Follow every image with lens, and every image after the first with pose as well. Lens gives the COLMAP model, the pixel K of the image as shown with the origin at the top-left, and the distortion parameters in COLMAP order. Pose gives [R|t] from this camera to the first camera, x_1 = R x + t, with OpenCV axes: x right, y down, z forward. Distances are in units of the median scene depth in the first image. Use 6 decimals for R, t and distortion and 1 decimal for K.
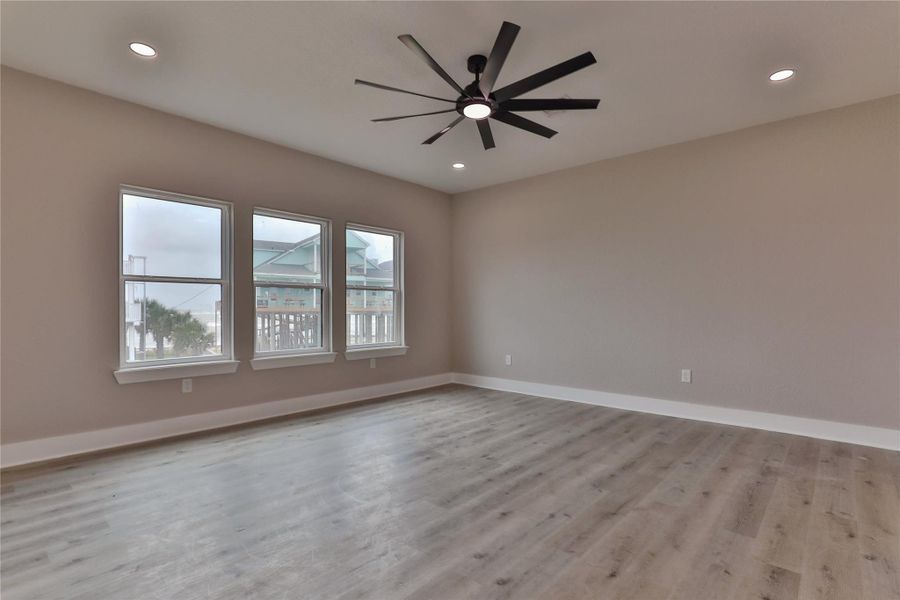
lens RADIAL K [[438.3, 0, 454.2], [0, 438.3, 307.8], [0, 0, 1]] dist [-0.010867, 0.000339]
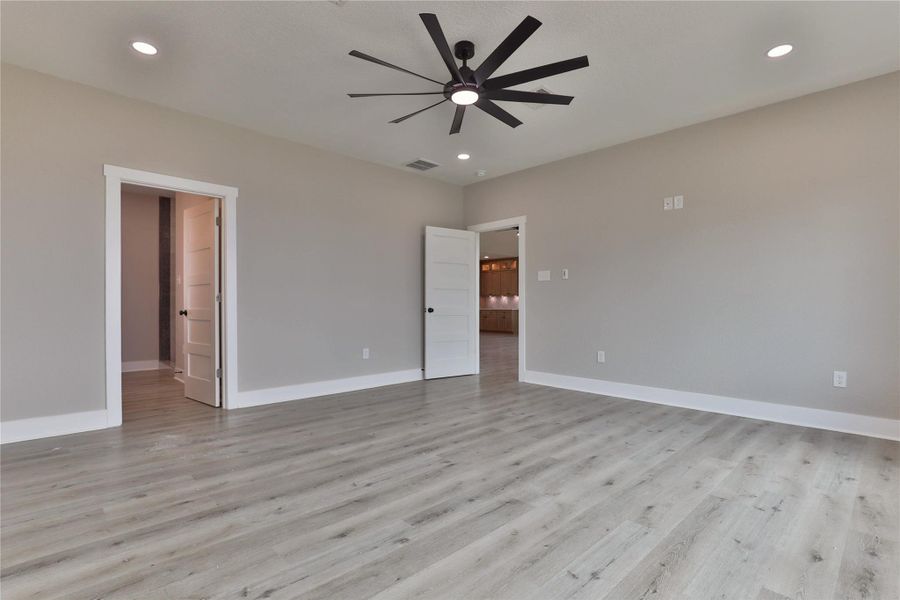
lens RADIAL K [[438.3, 0, 454.2], [0, 438.3, 307.8], [0, 0, 1]] dist [-0.010867, 0.000339]
pose [[-0.997678, -0.001093, 0.068104, 0.006299], [-0.001166, 0.999999, -0.001030, 0.035193], [-0.068103, -0.001107, -0.997678, 1.799811]]
